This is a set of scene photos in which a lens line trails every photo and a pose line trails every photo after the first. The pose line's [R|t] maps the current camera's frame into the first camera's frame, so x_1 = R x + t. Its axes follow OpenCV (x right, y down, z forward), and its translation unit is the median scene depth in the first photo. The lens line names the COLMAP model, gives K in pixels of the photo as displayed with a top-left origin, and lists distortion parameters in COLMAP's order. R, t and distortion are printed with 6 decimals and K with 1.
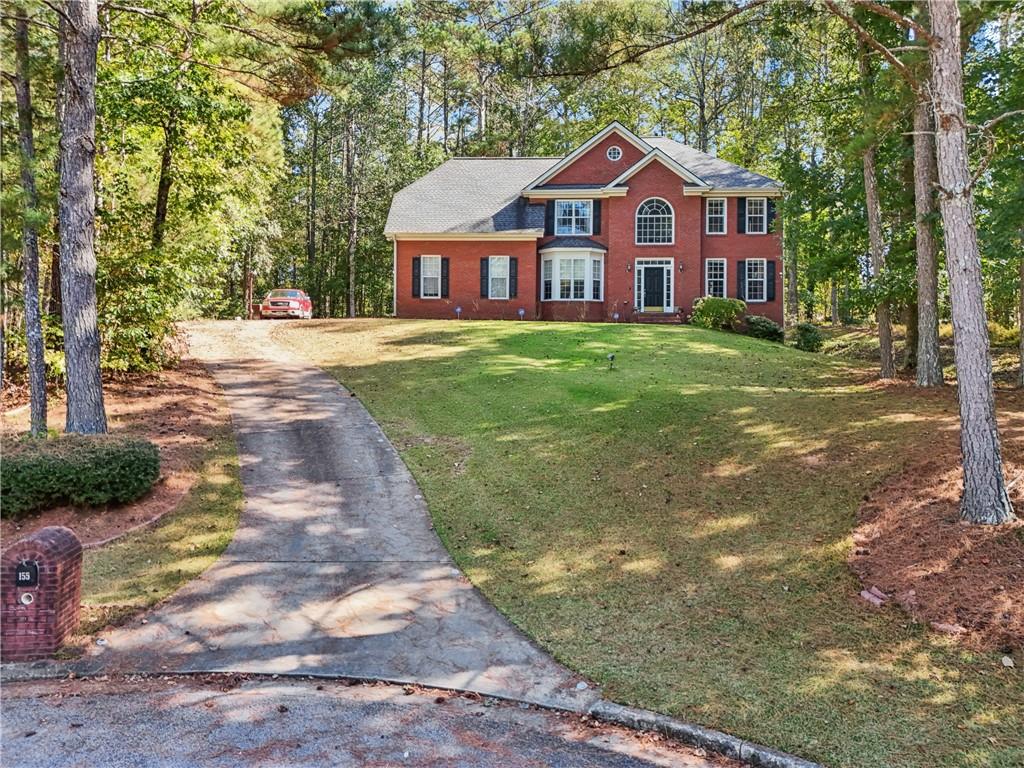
lens RADIAL K [[774.8, 0, 499.0], [0, 774.8, 359.2], [0, 0, 1]] dist [0.089435, -0.085212]
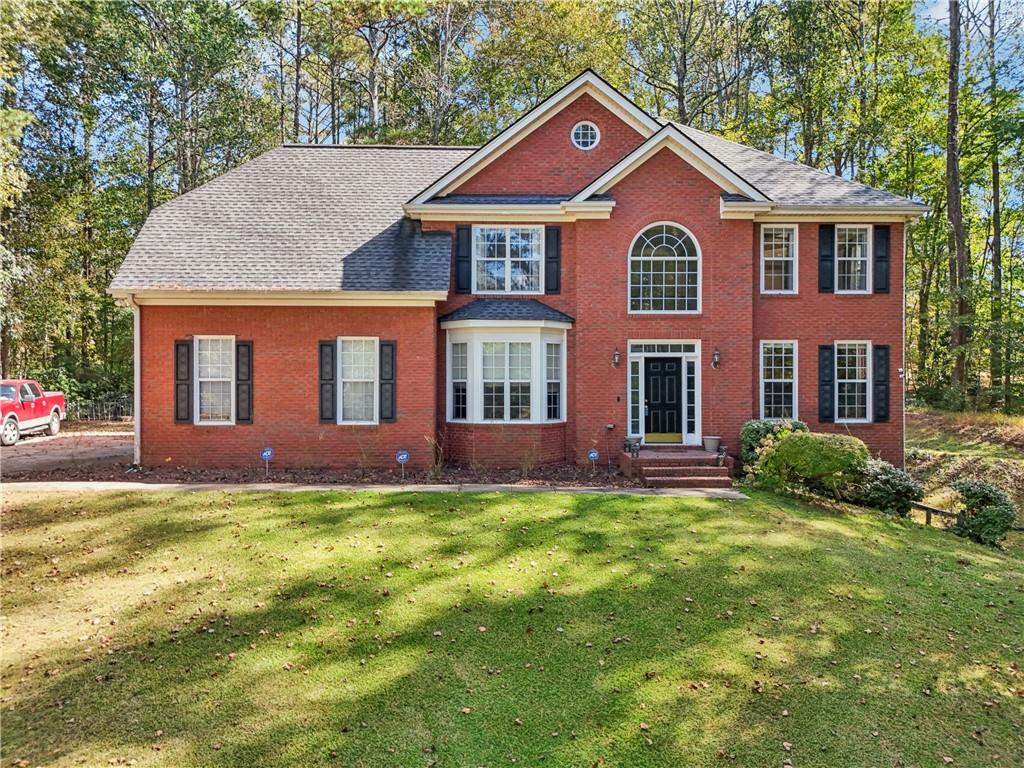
lens RADIAL K [[708.0, 0, 499.1], [0, 708.0, 382.5], [0, 0, 1]] dist [0.068370, -0.062200]
pose [[0.996085, -0.009108, 0.087936, 0.048691], [0.008184, 0.999908, 0.010863, -0.107536], [-0.088027, -0.010100, 0.996067, 0.539184]]
